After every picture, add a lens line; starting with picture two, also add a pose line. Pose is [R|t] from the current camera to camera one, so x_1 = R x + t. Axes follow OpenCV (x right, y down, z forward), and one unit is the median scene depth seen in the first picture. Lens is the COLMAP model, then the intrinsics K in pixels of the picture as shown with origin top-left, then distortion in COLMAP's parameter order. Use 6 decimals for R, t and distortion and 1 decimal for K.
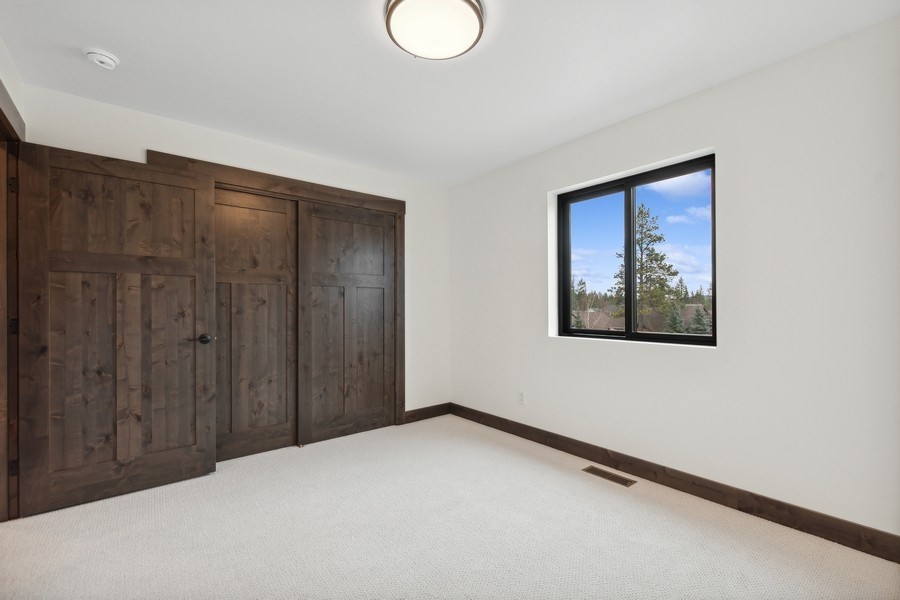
lens RADIAL K [[386.6, 0, 449.8], [0, 386.6, 306.5], [0, 0, 1]] dist [0.000195, 0.000006]
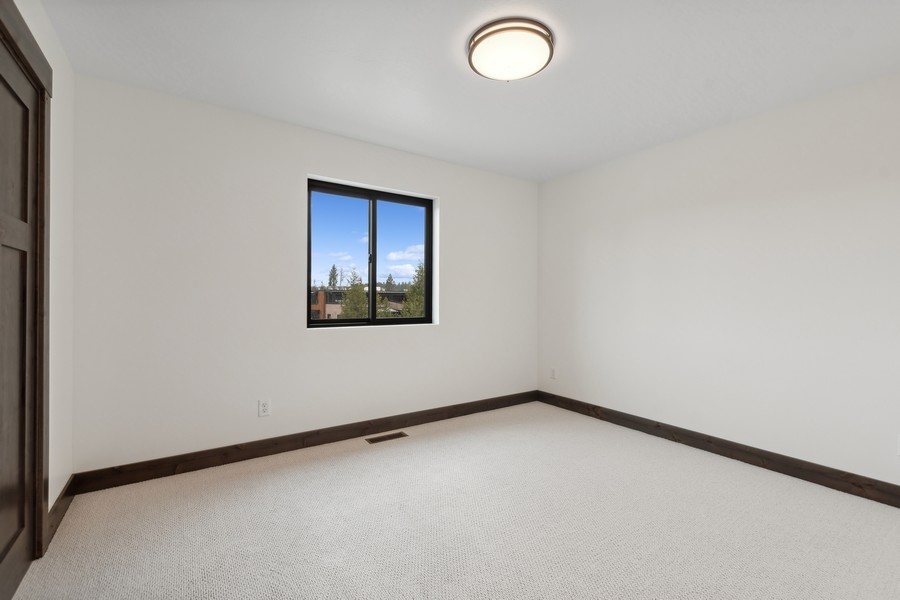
lens RADIAL K [[398.1, 0, 450.0], [0, 398.1, 300.0], [0, 0, 1]] dist [-0.000108, -0.000030]
pose [[0.099076, -0.007444, 0.995052, -0.775408], [-0.008269, 0.999931, 0.008304, -0.005275], [-0.995046, -0.009051, 0.099007, 0.656208]]
